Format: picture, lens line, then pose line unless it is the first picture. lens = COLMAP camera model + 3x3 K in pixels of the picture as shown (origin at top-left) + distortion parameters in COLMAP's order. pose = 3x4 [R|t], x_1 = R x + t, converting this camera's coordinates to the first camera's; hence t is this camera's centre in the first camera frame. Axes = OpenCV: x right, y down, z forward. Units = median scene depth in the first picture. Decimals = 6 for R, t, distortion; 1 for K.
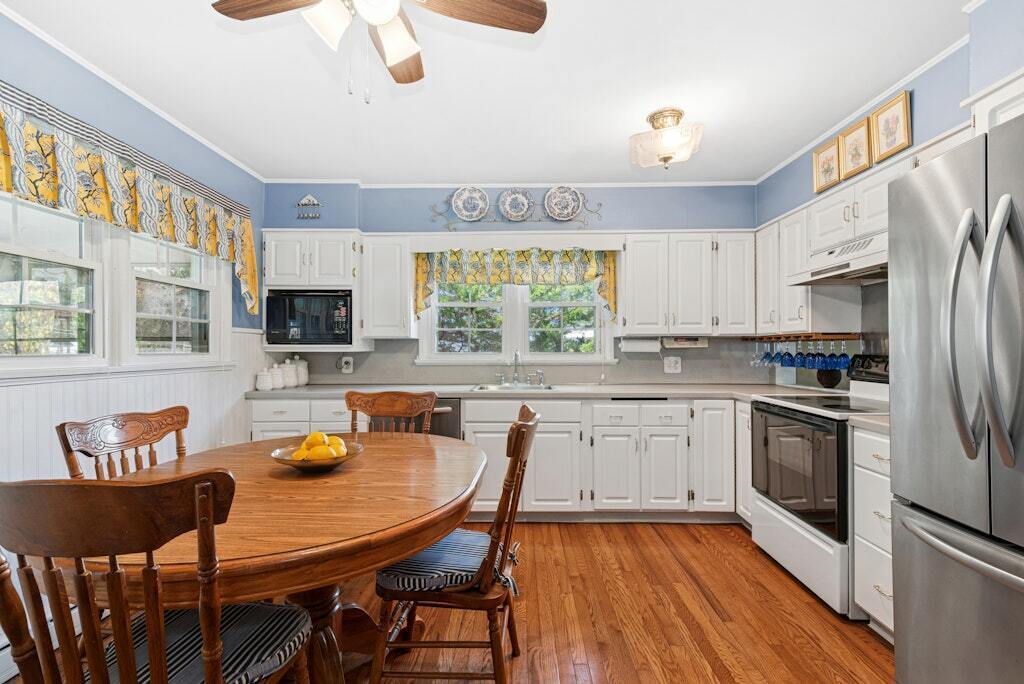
lens RADIAL K [[459.6, 0, 515.4], [0, 459.6, 345.5], [0, 0, 1]] dist [0.003233, -0.000723]
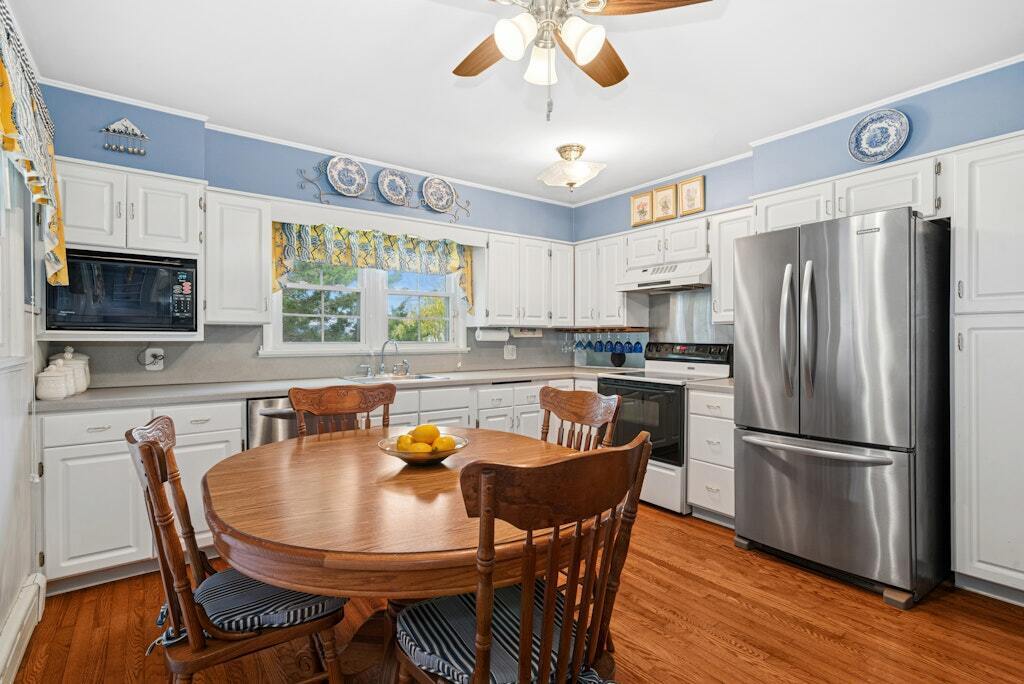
lens RADIAL K [[496.0, 0, 512.0], [0, 496.0, 339.9], [0, 0, 1]] dist [0.000409, -0.000160]
pose [[0.791100, -0.000122, 0.611687, -0.437509], [-0.007440, 0.999924, 0.009822, -0.000364], [-0.611642, -0.012321, 0.791039, 0.029390]]
